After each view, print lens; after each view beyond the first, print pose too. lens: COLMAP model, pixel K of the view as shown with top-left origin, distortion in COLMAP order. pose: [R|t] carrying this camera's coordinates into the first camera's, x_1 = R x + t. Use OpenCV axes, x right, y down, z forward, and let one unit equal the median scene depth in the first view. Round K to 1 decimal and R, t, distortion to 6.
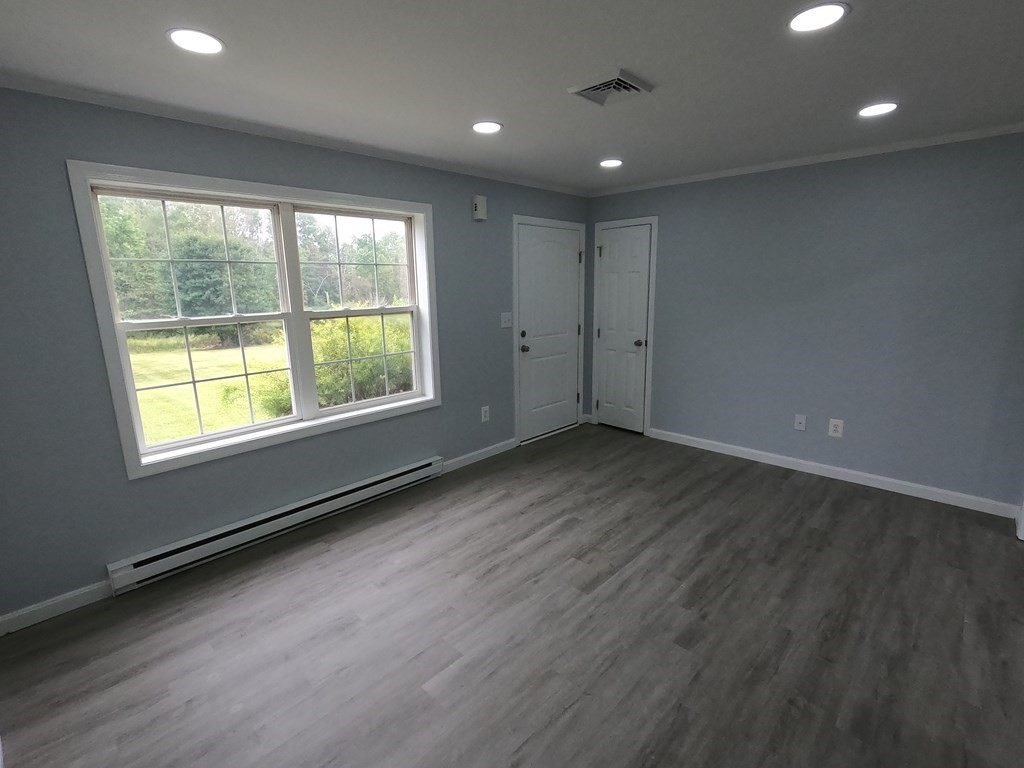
lens RADIAL K [[489.7, 0, 512.0], [0, 489.7, 384.0], [0, 0, 1]] dist [-0.000558, 0.000551]
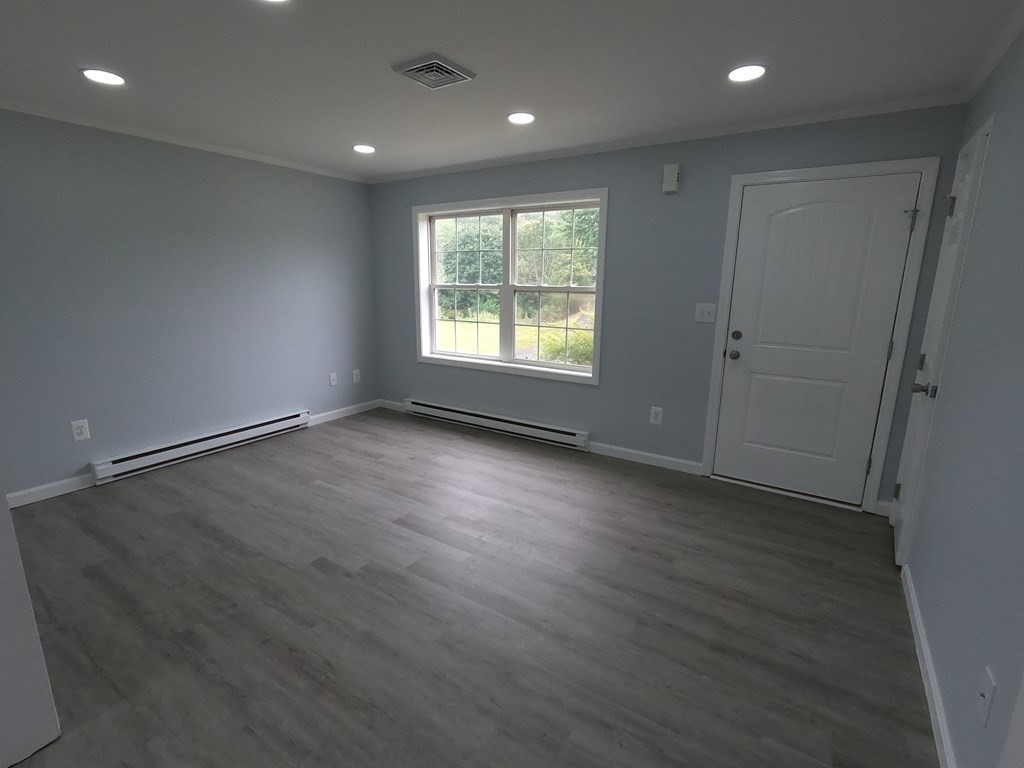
lens RADIAL K [[489.7, 0, 512.0], [0, 489.7, 384.0], [0, 0, 1]] dist [-0.000558, 0.000551]
pose [[0.181510, 0.227679, -0.956669, 0.967936], [-0.212045, 0.959006, 0.188003, -0.138114], [0.960256, 0.168732, 0.222347, 0.727543]]
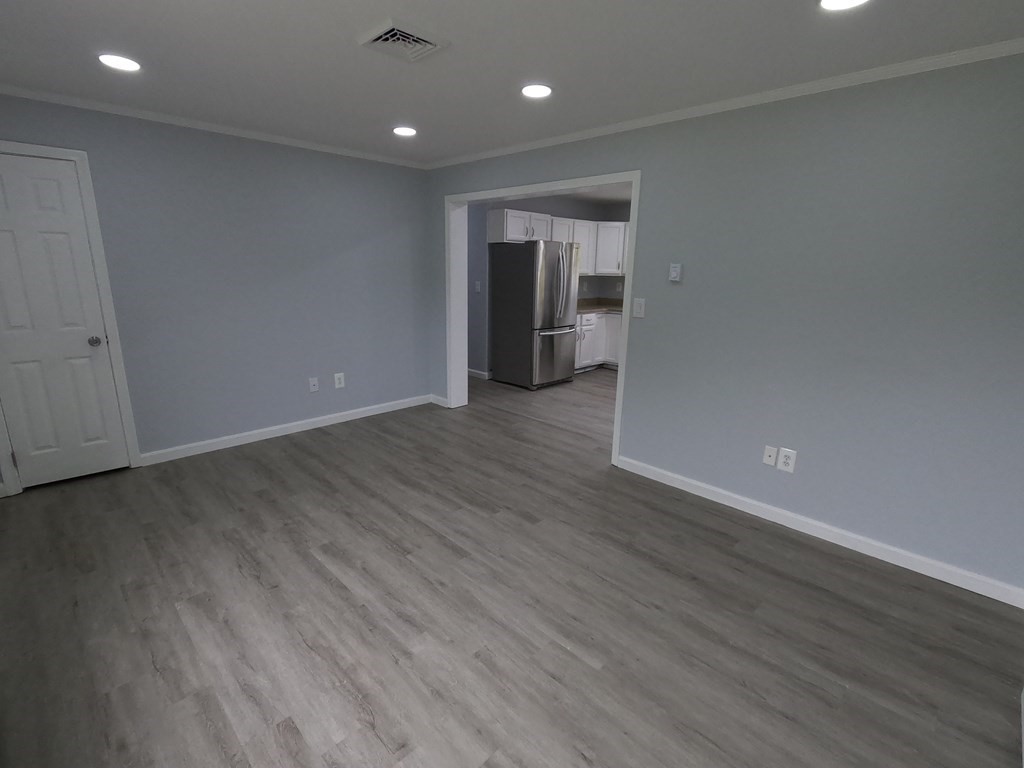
lens RADIAL K [[489.7, 0, 512.0], [0, 489.7, 384.0], [0, 0, 1]] dist [-0.000558, 0.000551]
pose [[0.018414, -0.225526, 0.974063, -0.595636], [0.186080, 0.957980, 0.218285, -0.101441], [-0.982362, 0.177234, 0.059606, 0.596118]]
